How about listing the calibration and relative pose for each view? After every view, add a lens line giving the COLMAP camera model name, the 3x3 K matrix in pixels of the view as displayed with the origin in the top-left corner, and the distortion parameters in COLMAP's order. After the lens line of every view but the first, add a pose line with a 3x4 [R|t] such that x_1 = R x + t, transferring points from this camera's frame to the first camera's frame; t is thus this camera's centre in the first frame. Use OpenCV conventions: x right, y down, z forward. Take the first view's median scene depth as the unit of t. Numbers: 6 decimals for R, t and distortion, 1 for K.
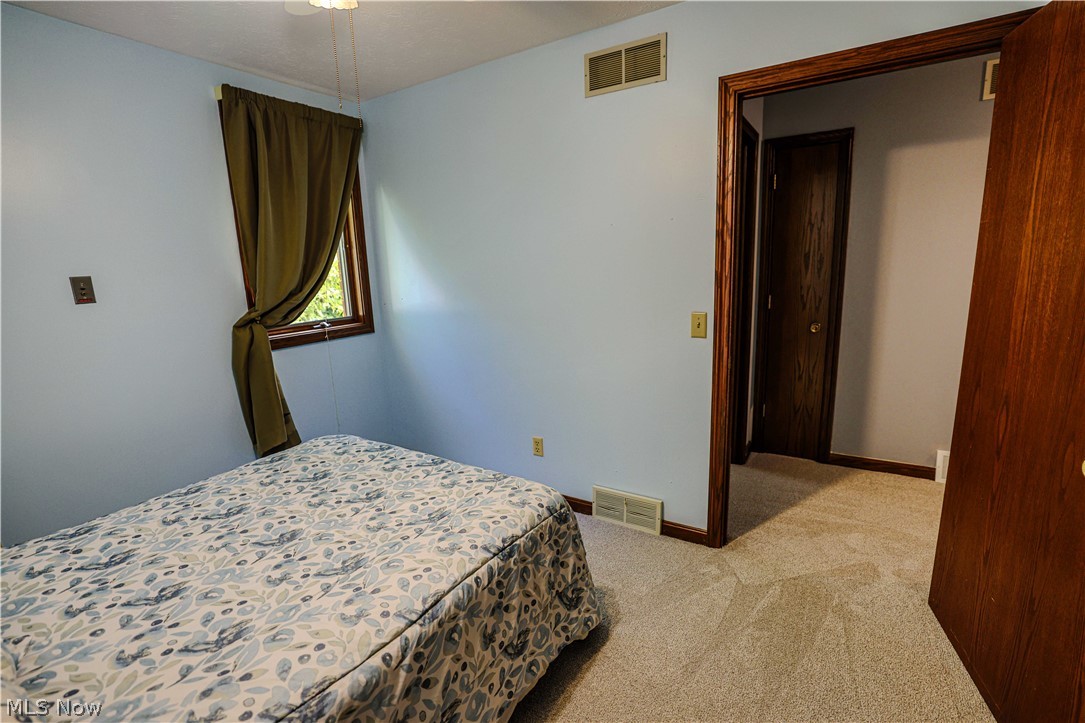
lens RADIAL K [[490.2, 0, 542.7], [0, 490.2, 357.7], [0, 0, 1]] dist [-0.034388, 0.007064]
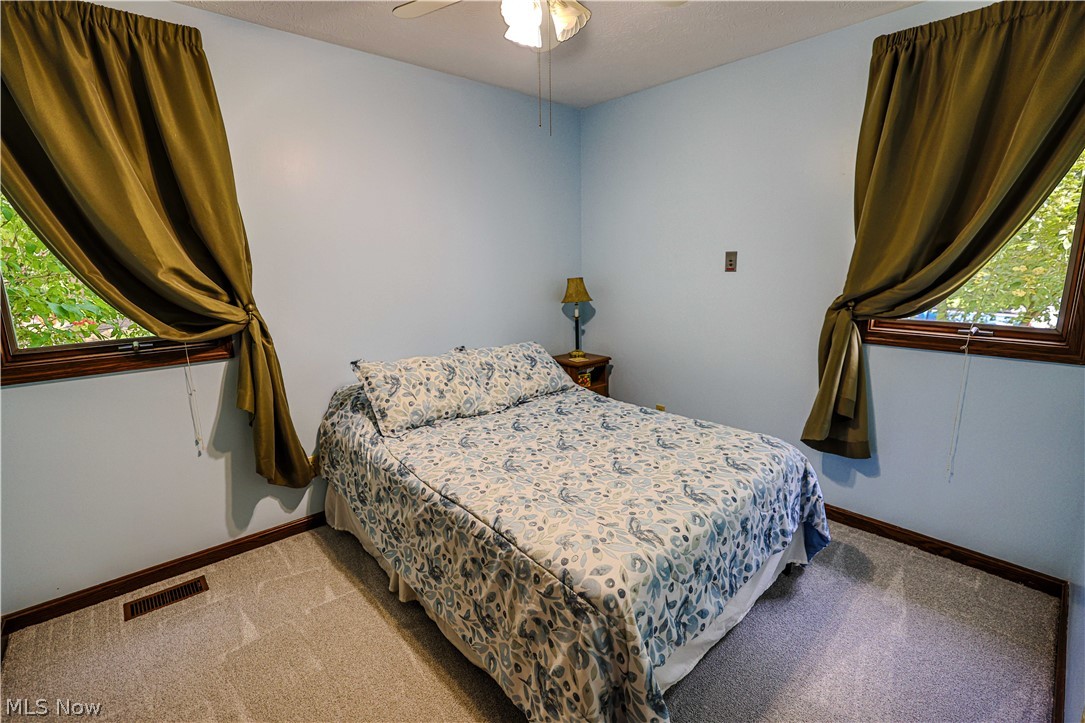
lens RADIAL K [[490.2, 0, 542.3], [0, 490.2, 359.5], [0, 0, 1]] dist [-0.034388, 0.007064]
pose [[-0.267005, 0.235673, -0.934434, 0.700155], [-0.157913, 0.945830, 0.283669, -0.241395], [0.950669, 0.223300, -0.215325, 1.101318]]
